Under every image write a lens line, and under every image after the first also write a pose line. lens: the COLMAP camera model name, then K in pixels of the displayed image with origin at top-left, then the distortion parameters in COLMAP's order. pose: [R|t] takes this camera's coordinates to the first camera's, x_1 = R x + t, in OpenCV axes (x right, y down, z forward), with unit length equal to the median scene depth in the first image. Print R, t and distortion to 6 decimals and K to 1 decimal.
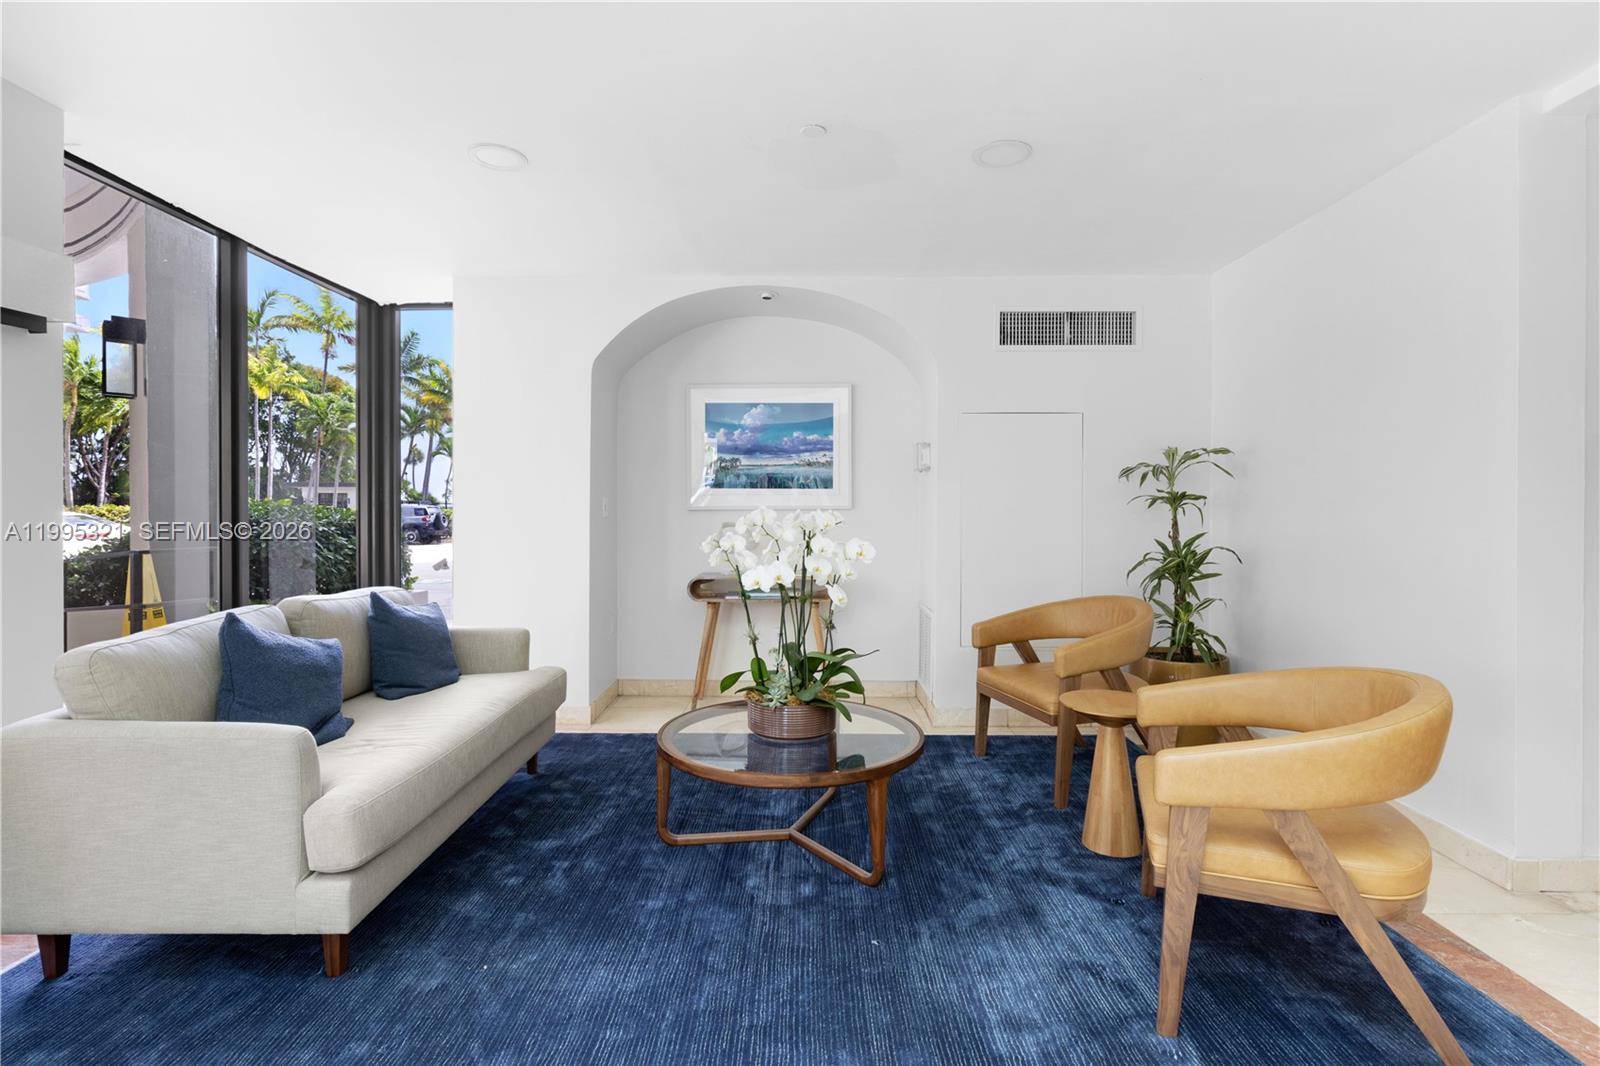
lens RADIAL K [[752.8, 0, 796.1], [0, 752.8, 518.5], [0, 0, 1]] dist [0.002260, 0.000206]
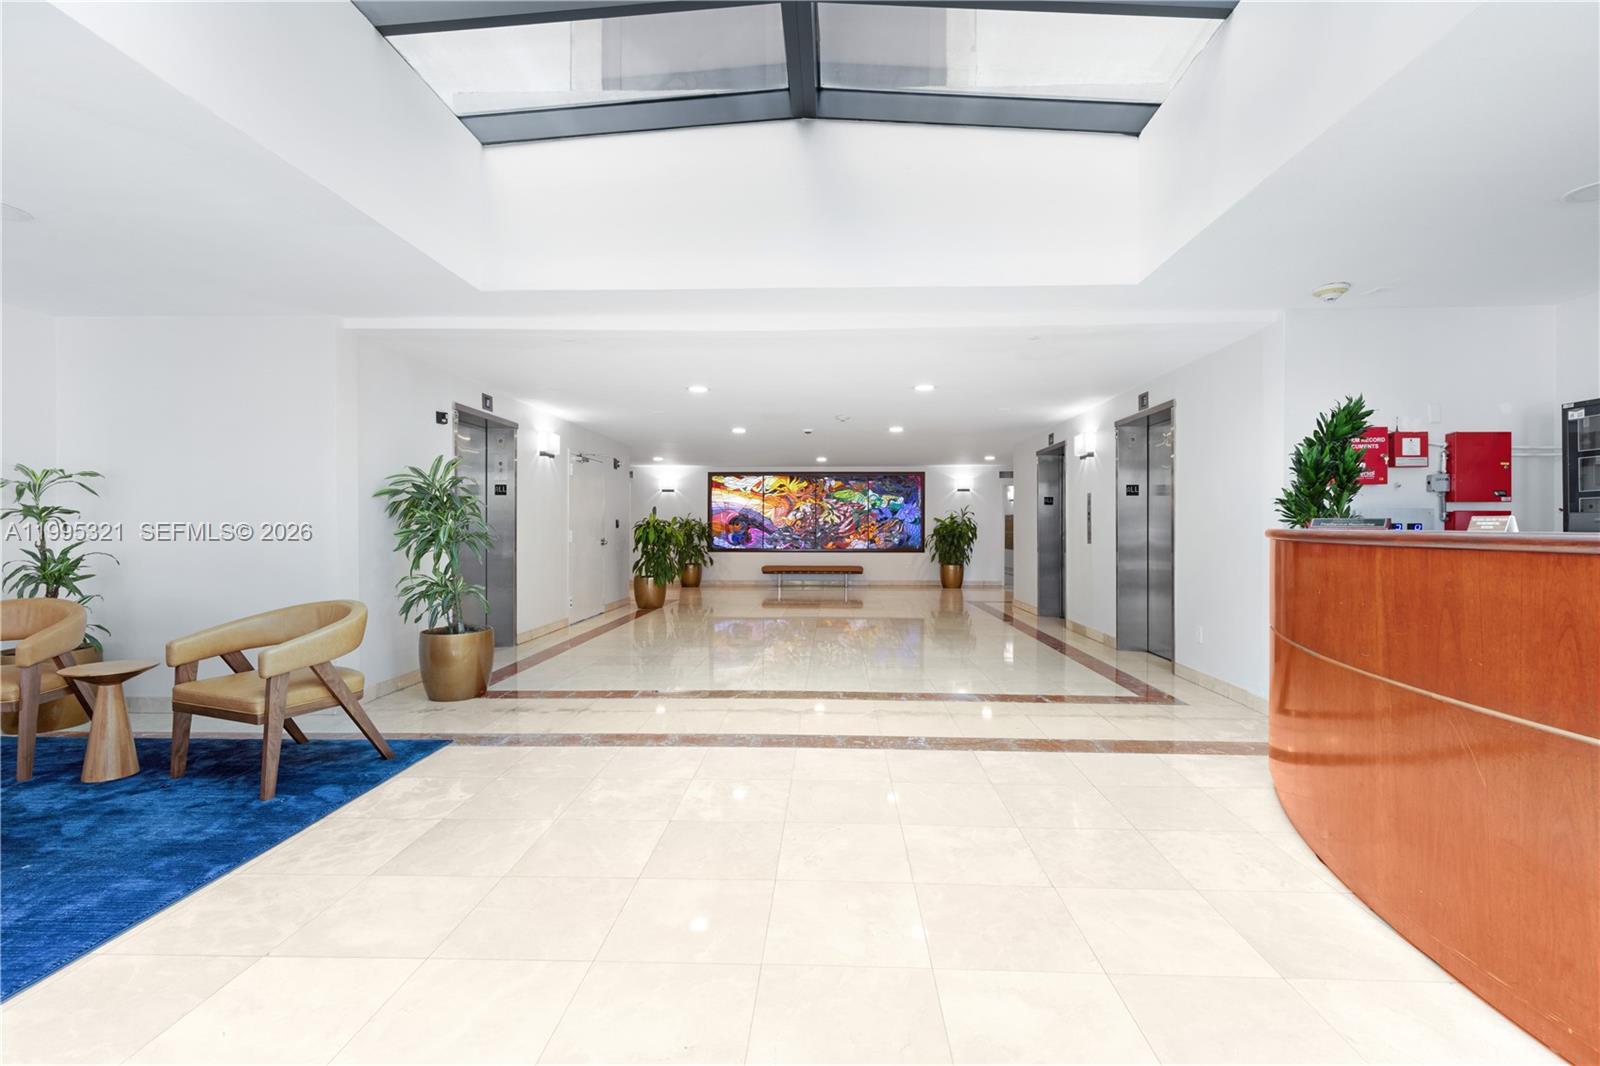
lens RADIAL K [[720.0, 0, 804.6], [0, 720.0, 527.0], [0, 0, 1]] dist [-0.000988, -0.000868]
pose [[0.019791, 0.001392, 0.999803, -0.944152], [0.006619, 0.999977, -0.001523, 0.008396], [-0.999782, 0.006648, 0.019782, -0.283168]]
